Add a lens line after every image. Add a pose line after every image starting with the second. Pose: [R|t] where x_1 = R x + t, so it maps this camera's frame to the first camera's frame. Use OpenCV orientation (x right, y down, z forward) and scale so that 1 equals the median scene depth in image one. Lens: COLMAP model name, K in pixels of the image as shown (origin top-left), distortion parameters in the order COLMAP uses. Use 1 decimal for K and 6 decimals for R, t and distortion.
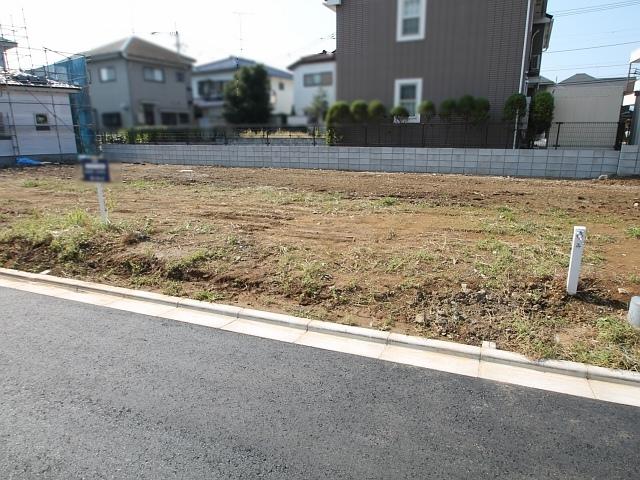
lens RADIAL K [[415.0, 0, 321.5], [0, 415.0, 248.3], [0, 0, 1]] dist [-0.022046, 0.001249]
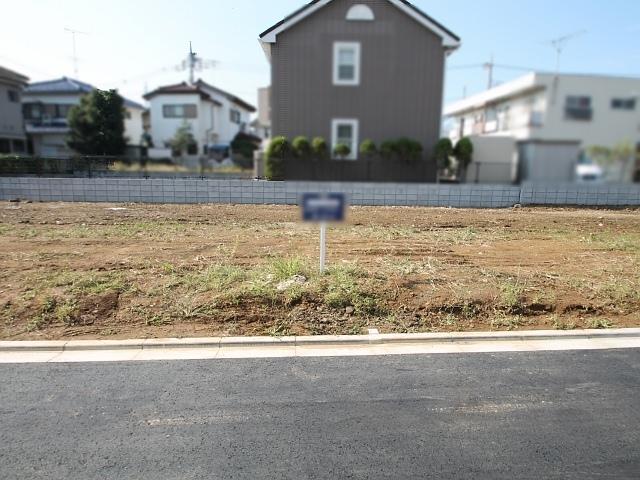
lens RADIAL K [[415.0, 0, 321.5], [0, 415.0, 248.3], [0, 0, 1]] dist [-0.022046, 0.001249]
pose [[0.902344, -0.062293, 0.426492, -0.306042], [0.096095, 0.993671, -0.058176, -0.018581], [-0.420169, 0.093479, 0.902618, 0.078574]]
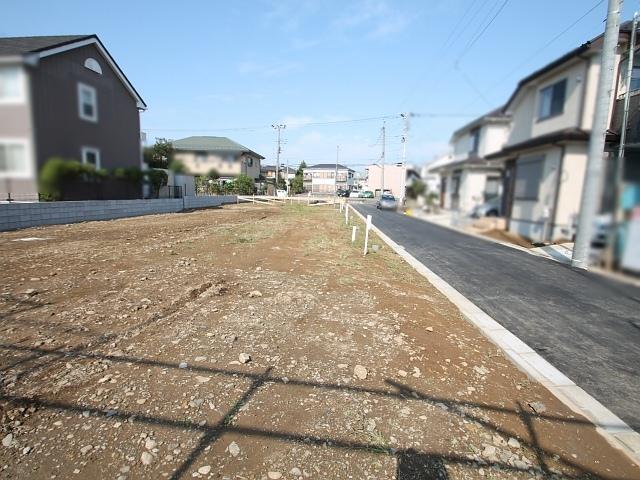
lens RADIAL K [[342.3, 0, 325.9], [0, 342.3, 242.3], [0, 0, 1]] dist [0.016868, -0.019958]
pose [[-0.346510, -0.137336, 0.927938, -1.024596], [0.226937, 0.947566, 0.224984, -0.192890], [-0.910181, 0.288543, -0.297174, 0.688408]]
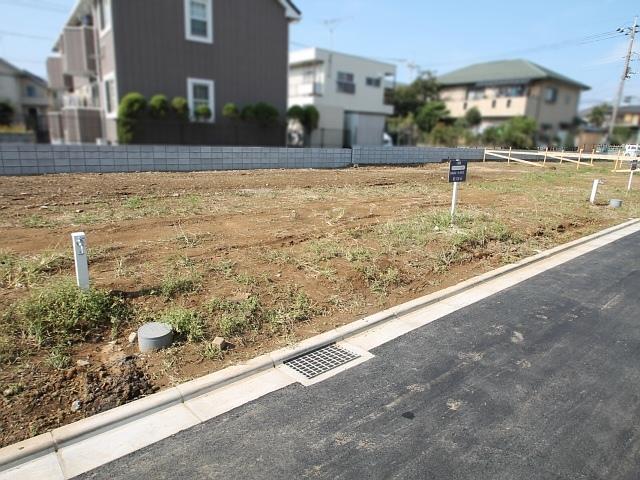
lens RADIAL K [[415.0, 0, 321.5], [0, 415.0, 248.3], [0, 0, 1]] dist [-0.022046, 0.001249]
pose [[0.475176, -0.207099, 0.855171, -0.572812], [0.198908, 0.972030, 0.124875, -0.066261], [-0.857114, 0.110762, 0.503079, 0.257767]]
